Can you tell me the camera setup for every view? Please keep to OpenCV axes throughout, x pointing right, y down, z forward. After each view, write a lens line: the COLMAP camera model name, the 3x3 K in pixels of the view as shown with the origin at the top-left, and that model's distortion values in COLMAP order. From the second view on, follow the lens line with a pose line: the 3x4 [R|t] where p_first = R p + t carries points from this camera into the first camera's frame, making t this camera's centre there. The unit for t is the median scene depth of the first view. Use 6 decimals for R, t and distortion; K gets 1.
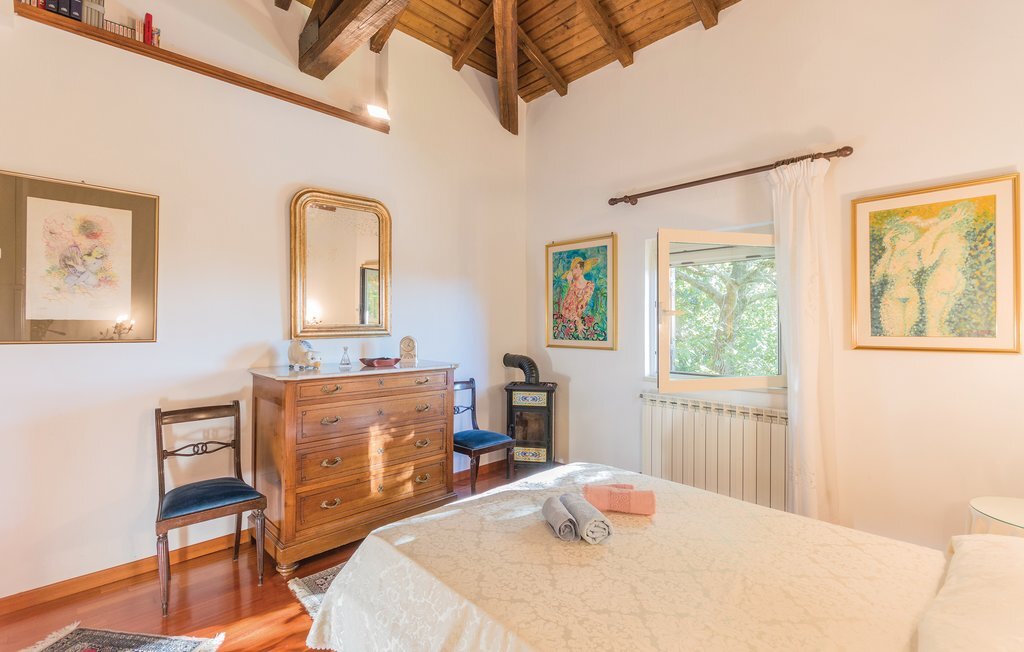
lens RADIAL K [[470.2, 0, 511.1], [0, 470.2, 322.2], [0, 0, 1]] dist [0.001920, -0.000825]
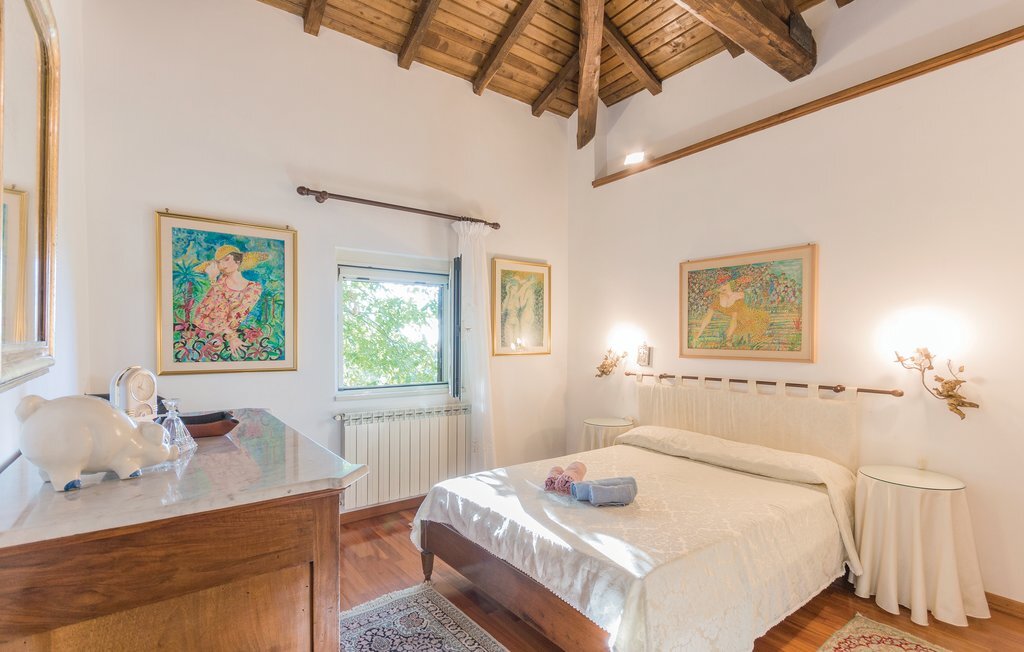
lens RADIAL K [[470.2, 0, 488.1], [0, 470.2, 345.5], [0, 0, 1]] dist [0.001920, -0.000825]
pose [[0.147663, -0.019639, 0.988843, -0.520958], [-0.010283, 0.999718, 0.021391, -0.005780], [-0.988984, -0.013326, 0.147420, 0.517504]]
